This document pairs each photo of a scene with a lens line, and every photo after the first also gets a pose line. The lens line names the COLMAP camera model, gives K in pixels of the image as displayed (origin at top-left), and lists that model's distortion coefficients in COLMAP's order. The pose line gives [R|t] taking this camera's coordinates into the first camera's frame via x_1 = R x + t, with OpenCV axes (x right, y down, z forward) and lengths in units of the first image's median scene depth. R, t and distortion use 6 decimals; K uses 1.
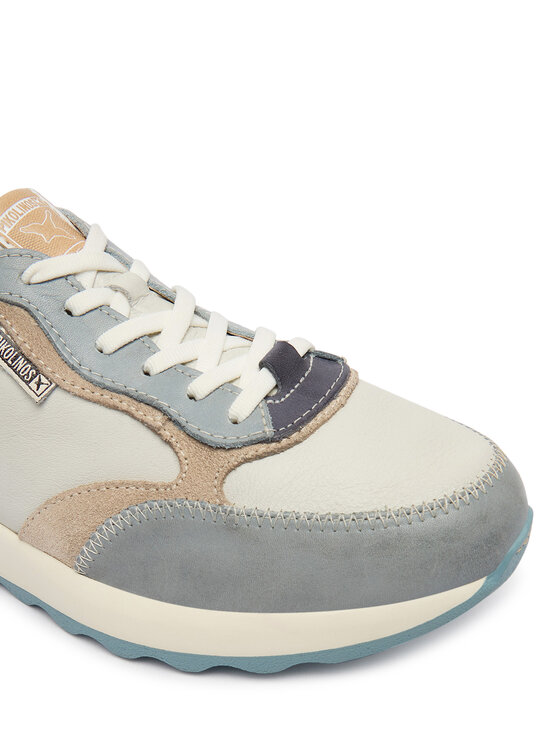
lens RADIAL K [[823.0, 0, 279.5], [0, 823.0, 375.4], [0, 0, 1]] dist [-0.000922, 0.000000]
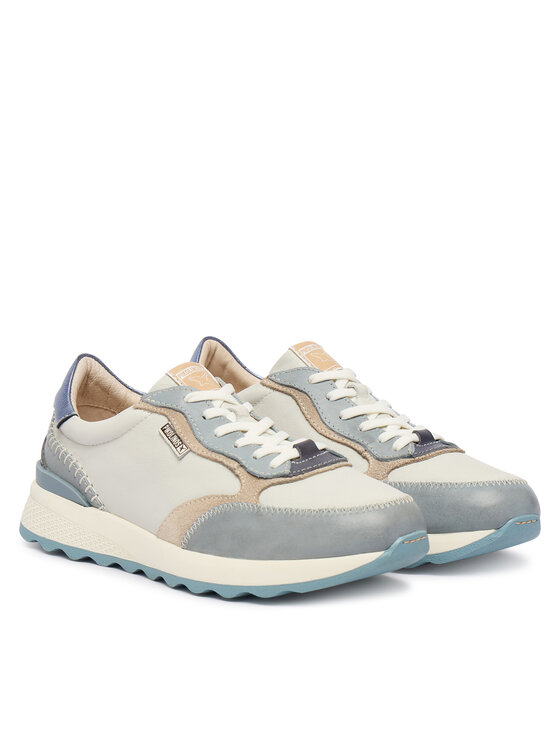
lens RADIAL K [[2191.6, 0, 279.7], [0, 2191.6, 371.6], [0, 0, 1]] dist [-1.360577, 0.000000]
pose [[0.945775, 0.055829, -0.319990, 1.543231], [-0.176913, 0.914722, -0.363298, 1.659091], [0.272419, 0.400208, 0.874998, -3.459415]]
